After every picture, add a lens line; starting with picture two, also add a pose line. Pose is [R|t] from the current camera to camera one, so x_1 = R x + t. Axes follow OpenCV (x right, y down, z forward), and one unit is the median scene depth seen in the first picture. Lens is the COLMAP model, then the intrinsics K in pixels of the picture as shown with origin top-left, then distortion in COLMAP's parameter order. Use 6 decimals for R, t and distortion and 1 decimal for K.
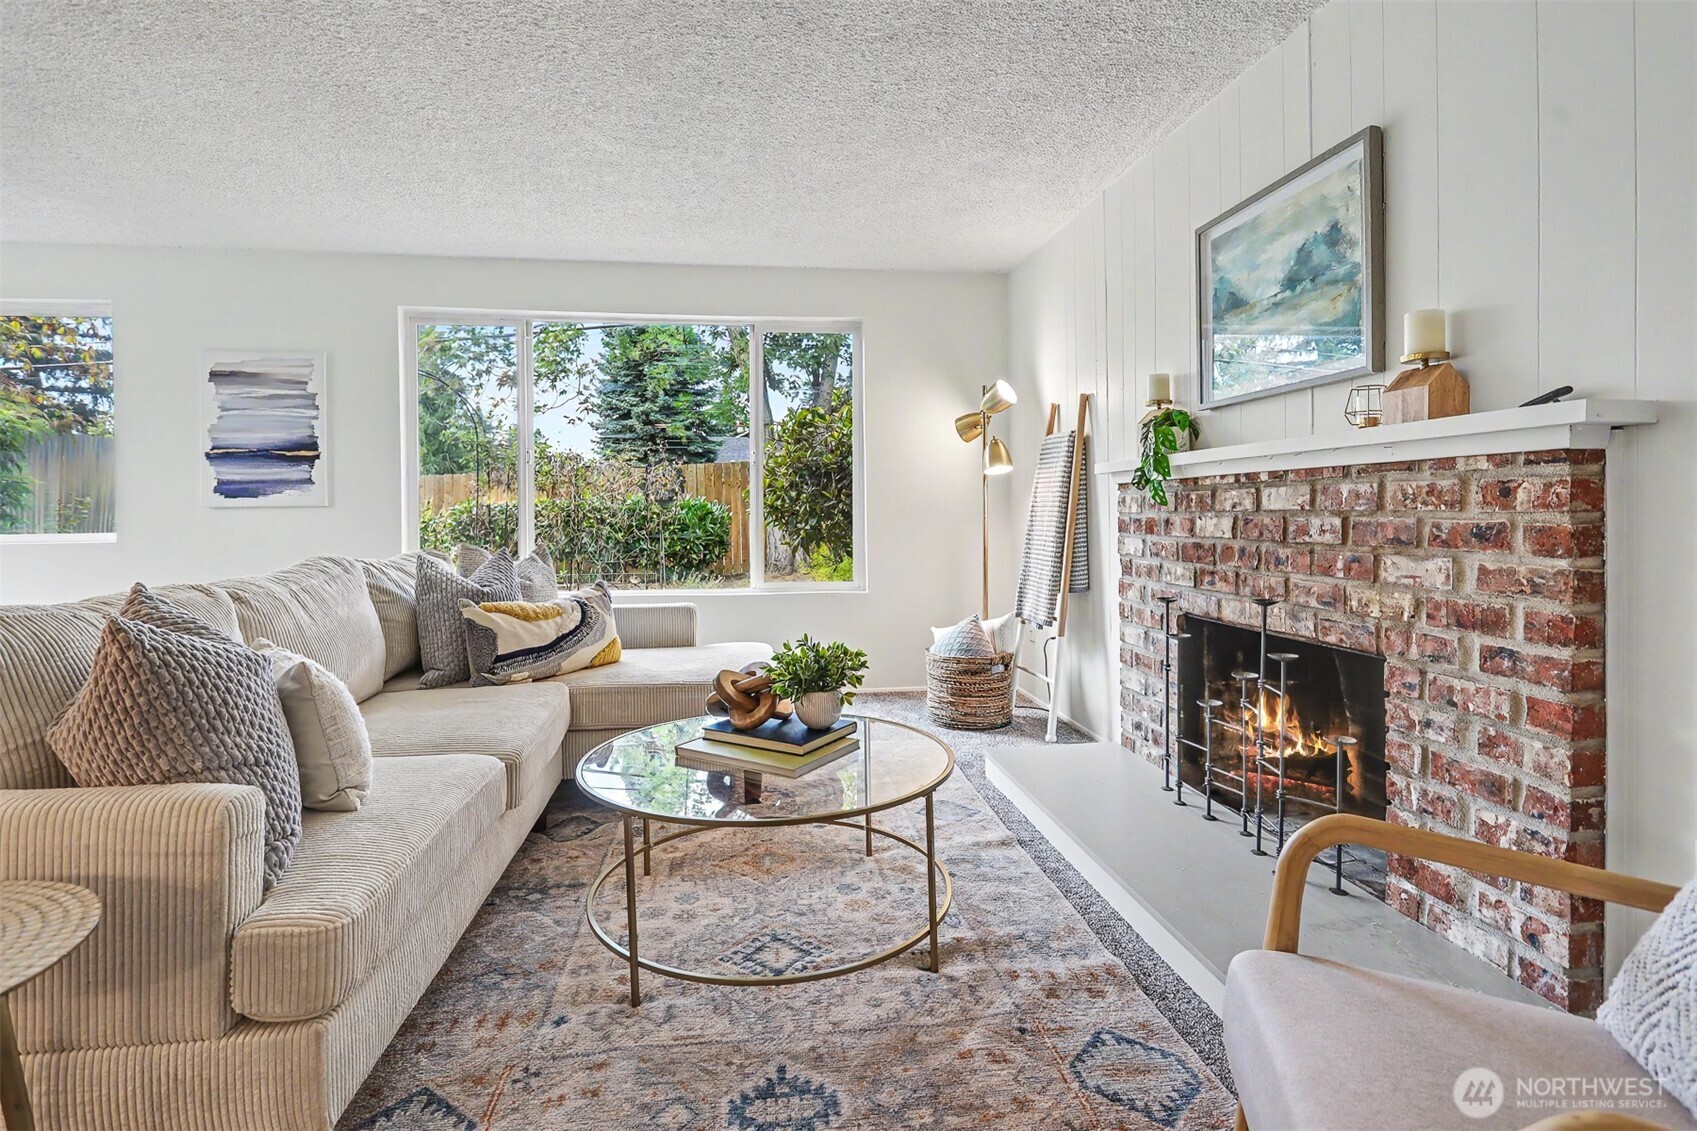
lens RADIAL K [[839.9, 0, 849.9], [0, 839.9, 517.6], [0, 0, 1]] dist [-0.001512, -0.000384]
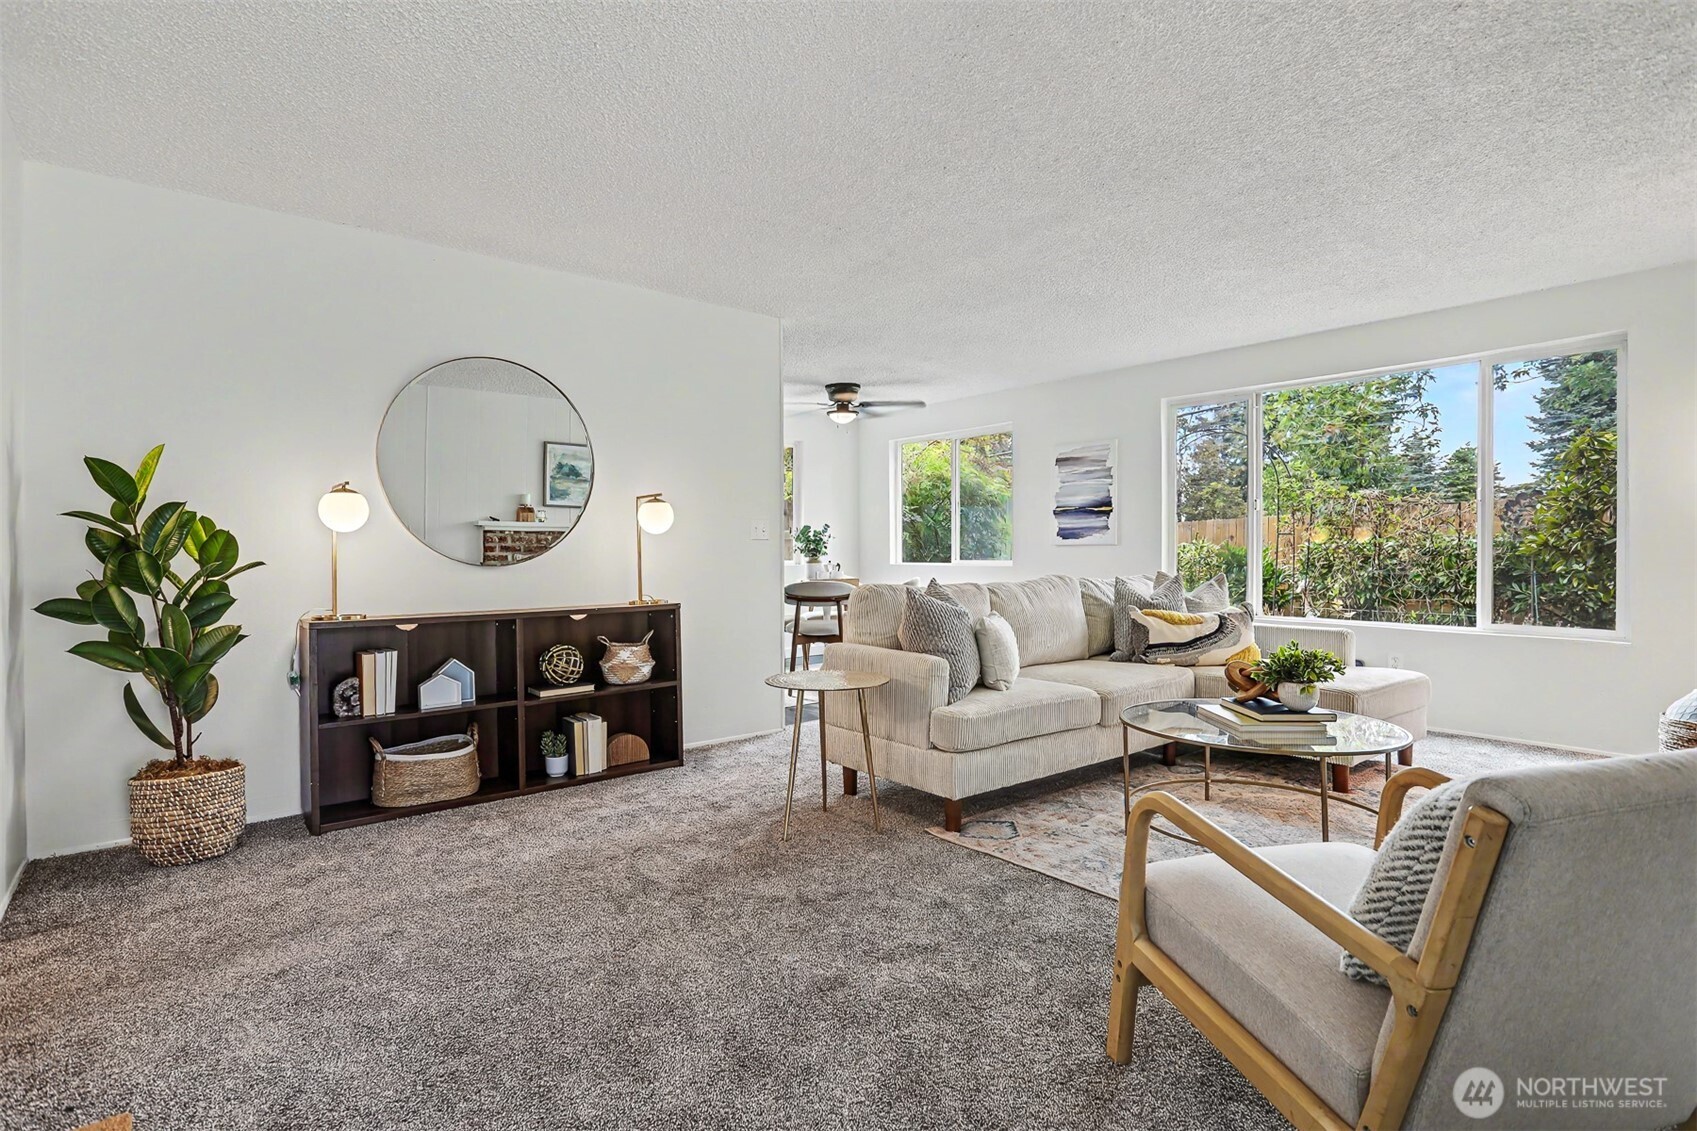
lens RADIAL K [[840.3, 0, 846.3], [0, 840.3, 547.7], [0, 0, 1]] dist [-0.002639, -0.000118]
pose [[0.526817, 0.004668, -0.849966, 0.891976], [-0.010794, 0.999941, -0.001199, -0.002584], [0.849910, 0.009806, 0.526836, -0.398409]]
